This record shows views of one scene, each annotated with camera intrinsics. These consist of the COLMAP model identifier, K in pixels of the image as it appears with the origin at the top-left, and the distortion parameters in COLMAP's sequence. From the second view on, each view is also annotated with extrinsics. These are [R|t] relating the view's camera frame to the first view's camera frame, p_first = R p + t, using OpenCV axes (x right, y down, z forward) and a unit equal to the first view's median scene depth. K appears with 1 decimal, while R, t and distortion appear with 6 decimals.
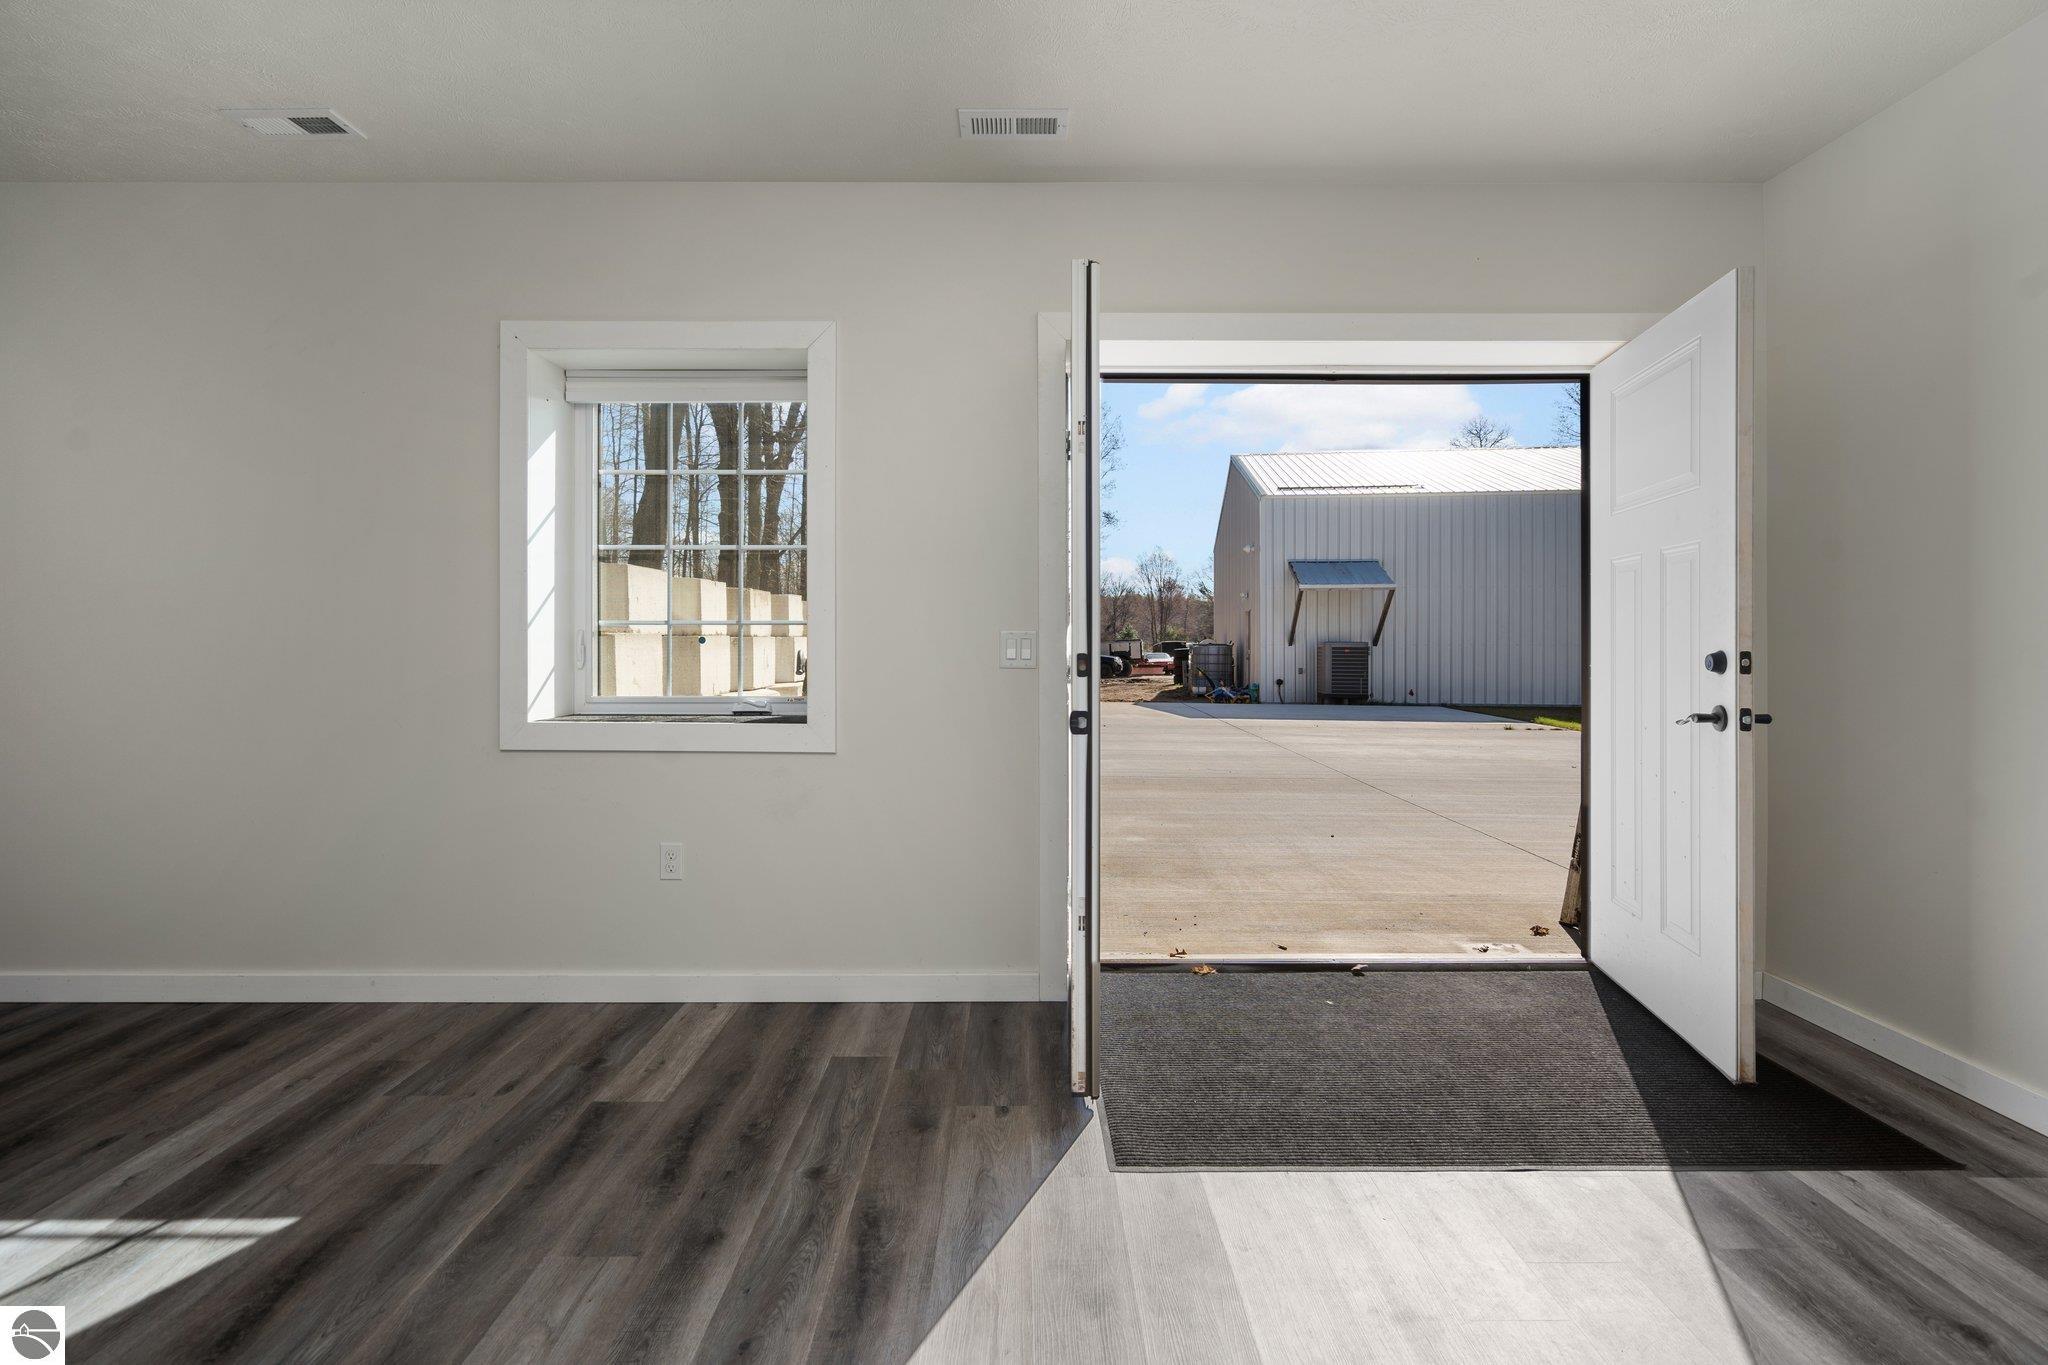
lens RADIAL K [[945.2, 0, 1025.4], [0, 945.2, 643.1], [0, 0, 1]] dist [-0.002495, -0.000142]
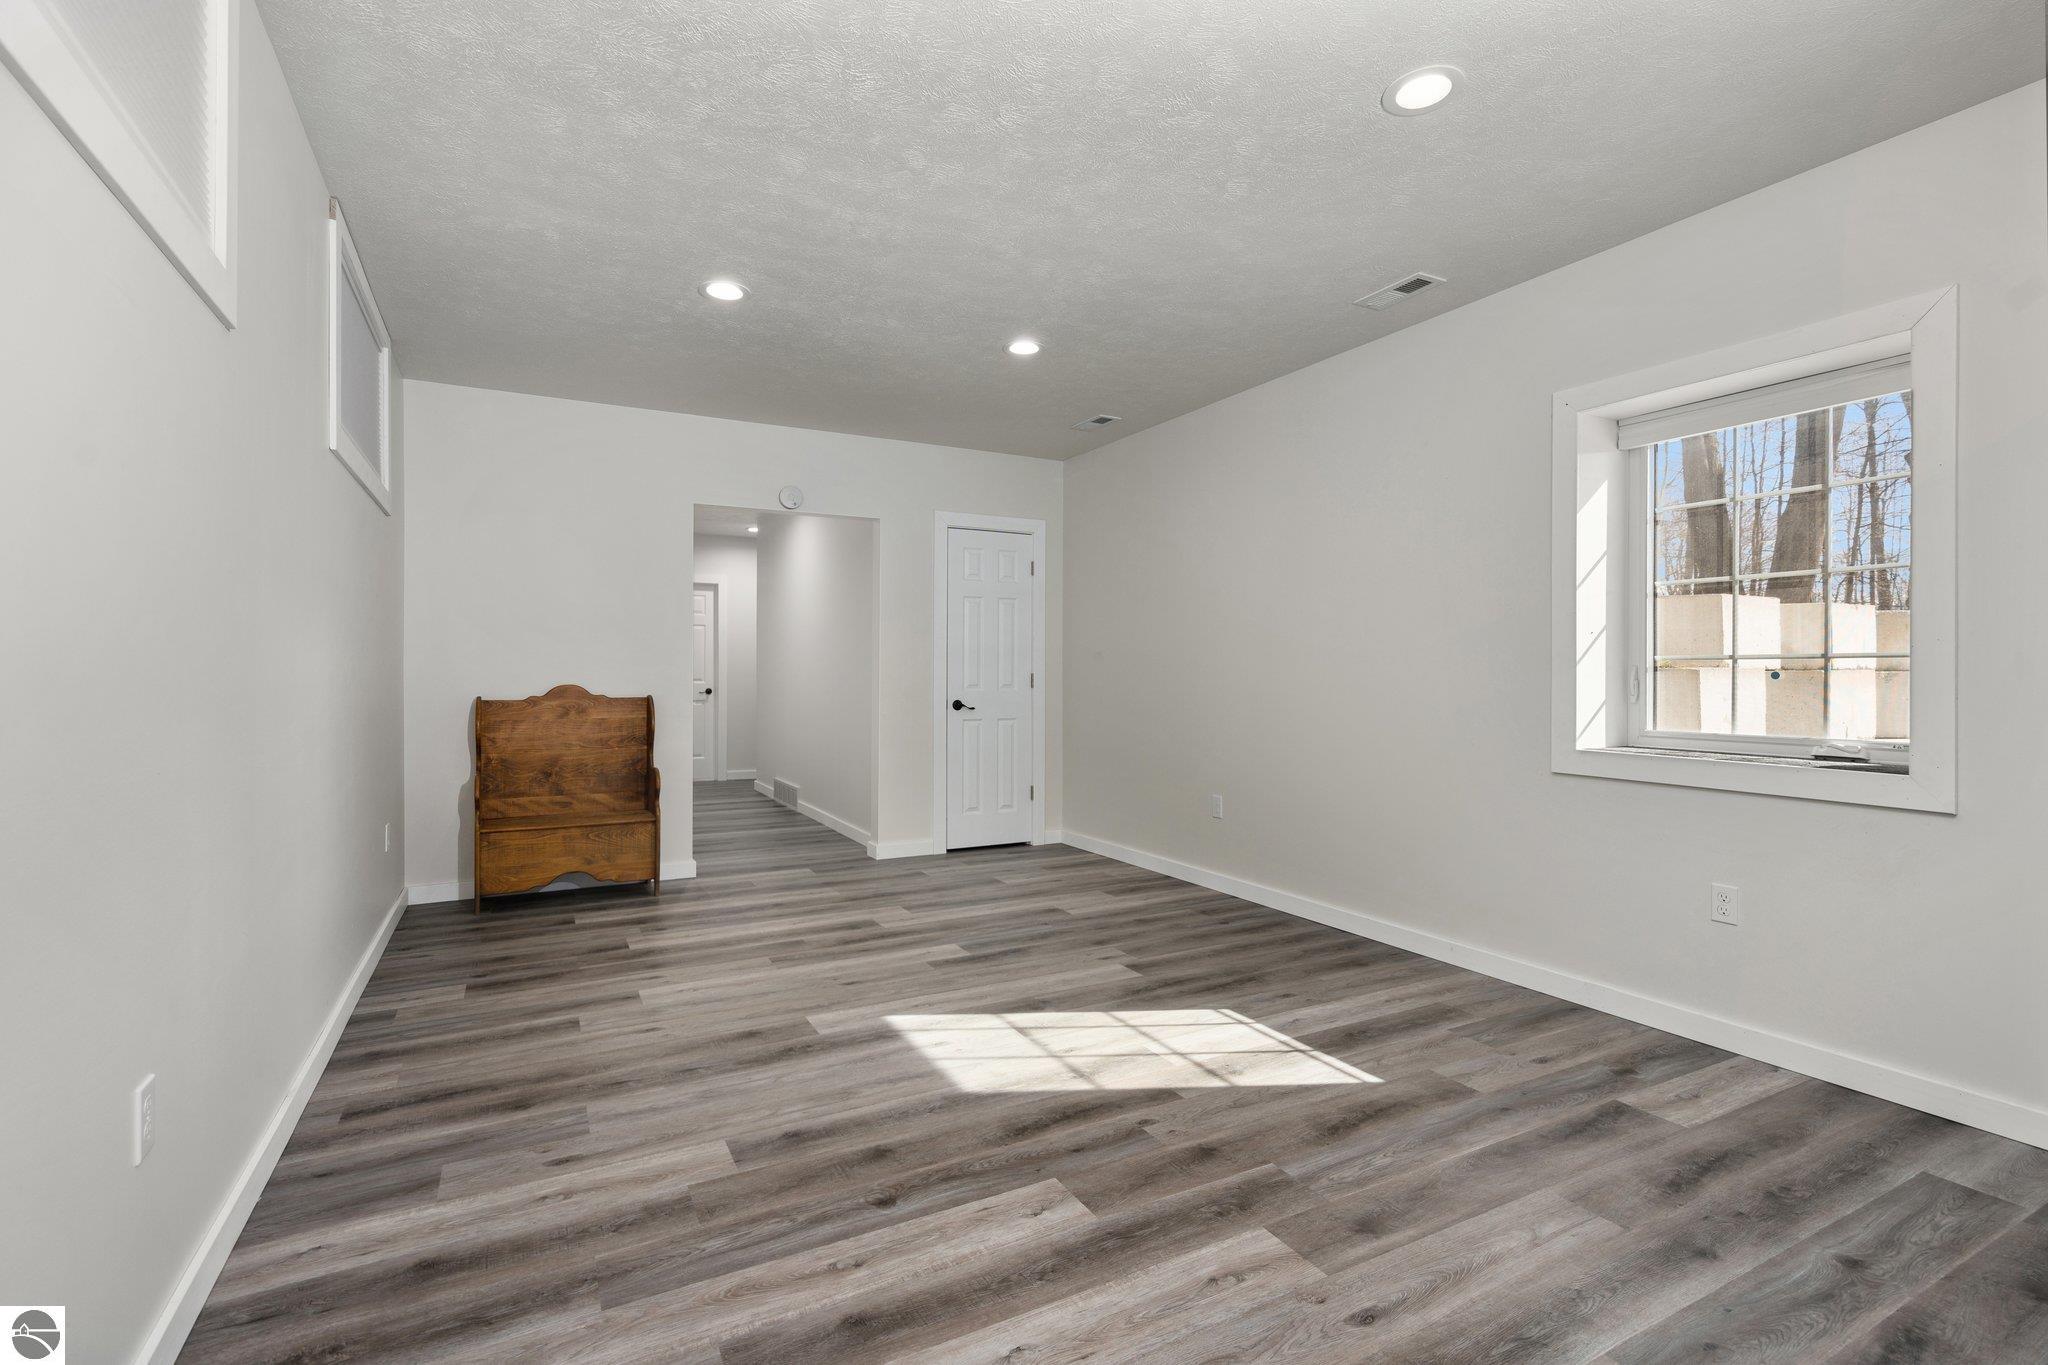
lens RADIAL K [[926.4, 0, 1015.0], [0, 926.4, 679.3], [0, 0, 1]] dist [-0.002141, 0.000425]
pose [[0.461629, 0.003419, -0.887067, 0.163910], [-0.003000, 0.999993, 0.002293, 0.000774], [0.887068, 0.001603, 0.461636, -0.105147]]
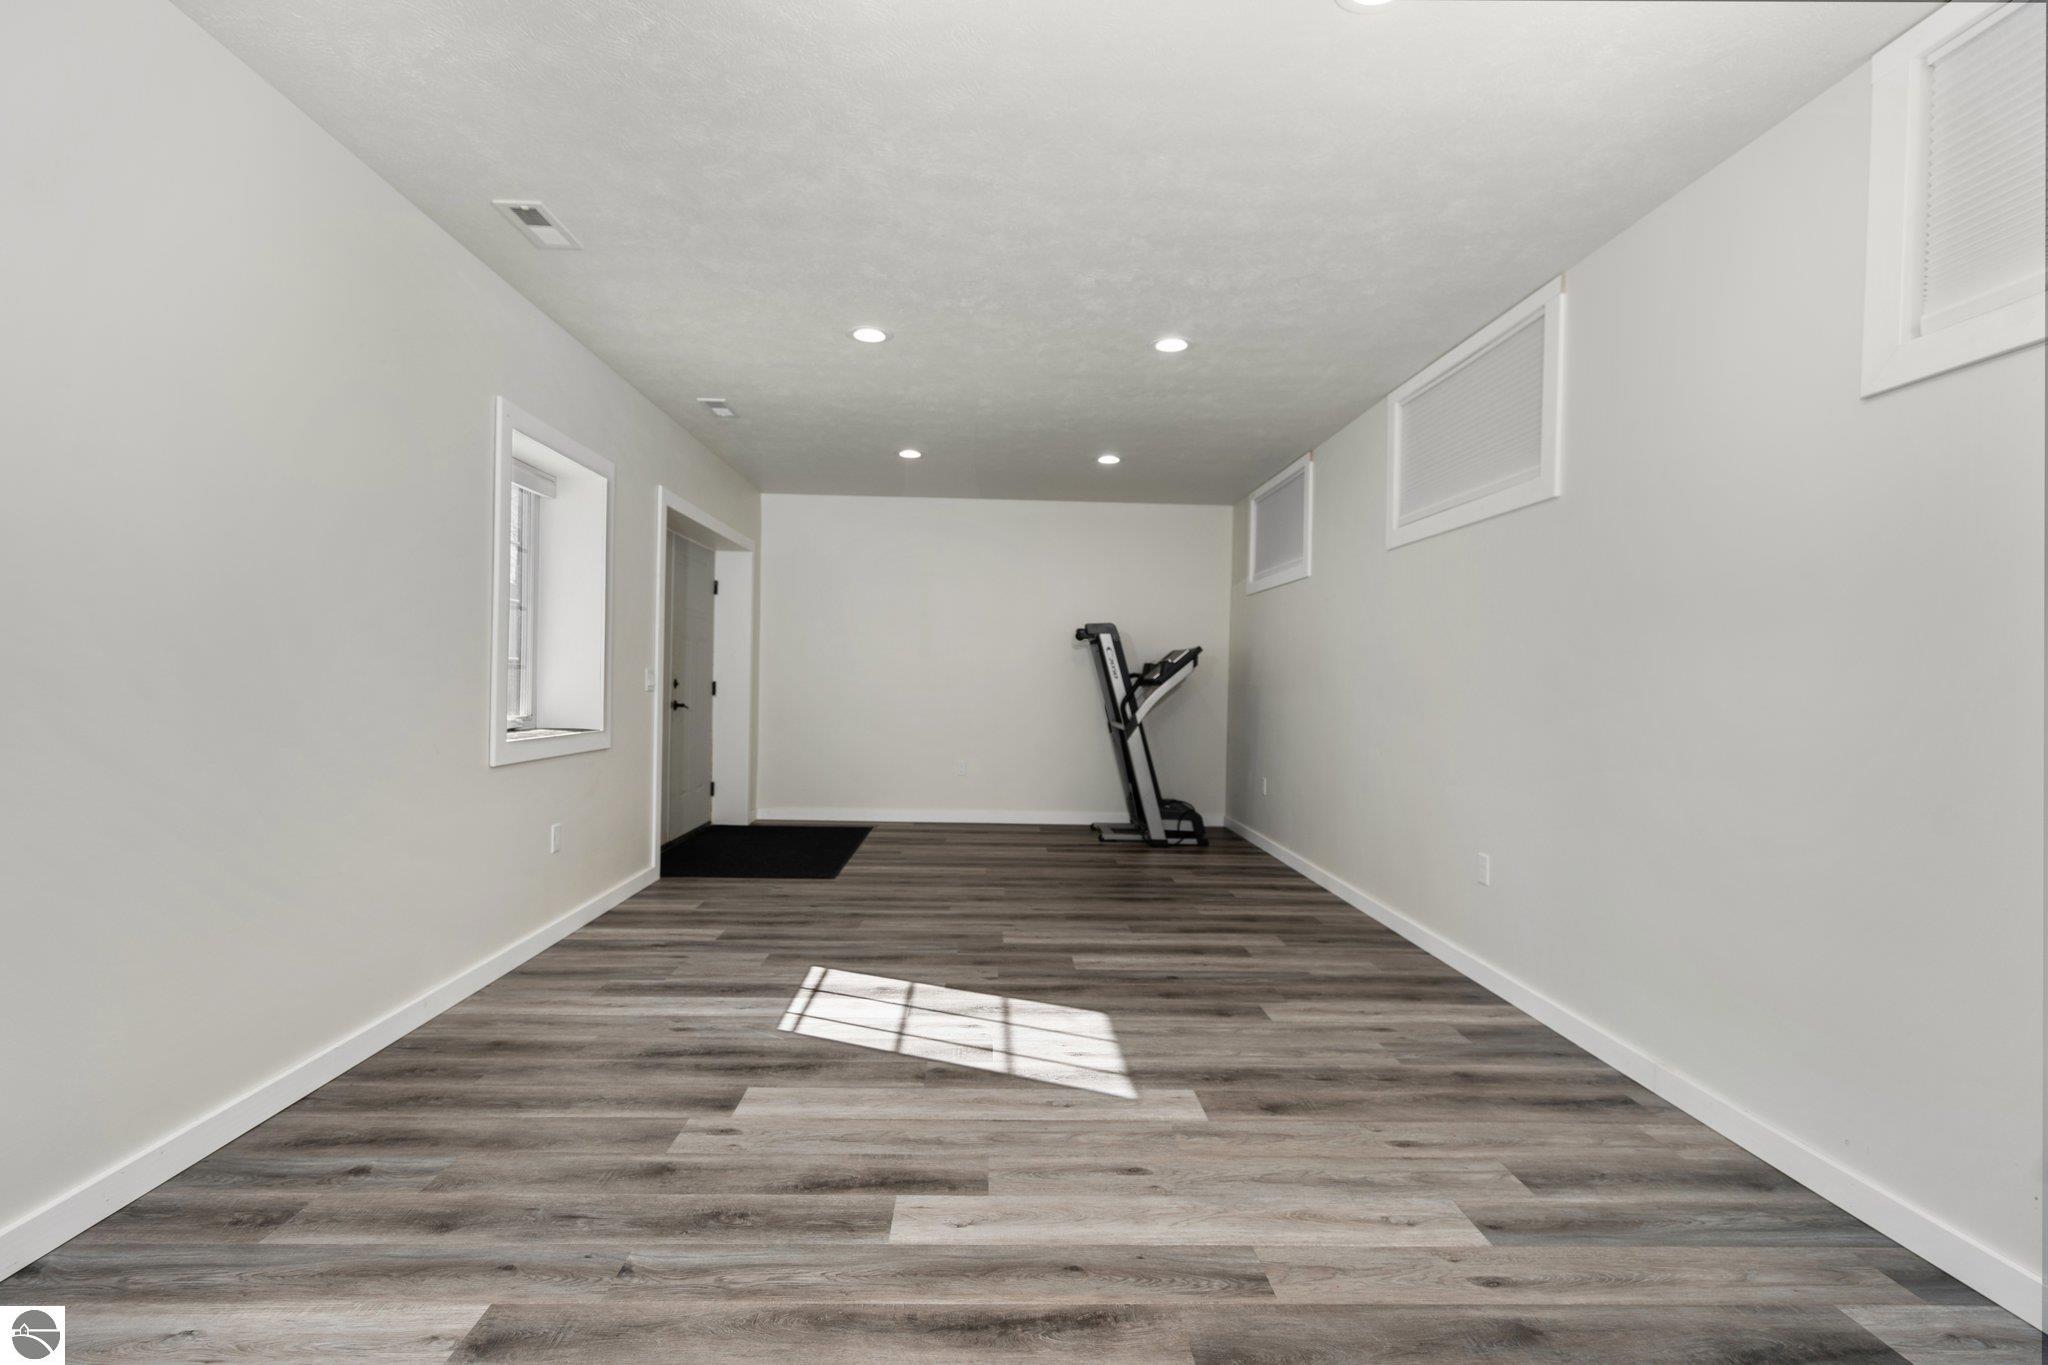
lens RADIAL K [[926.4, 0, 1015.0], [0, 926.4, 679.3], [0, 0, 1]] dist [-0.002141, 0.000425]
pose [[-0.023411, 0.000122, 0.999726, -2.153550], [-0.017269, 0.999851, -0.000527, -0.007467], [-0.999577, -0.017276, -0.023405, 0.483001]]
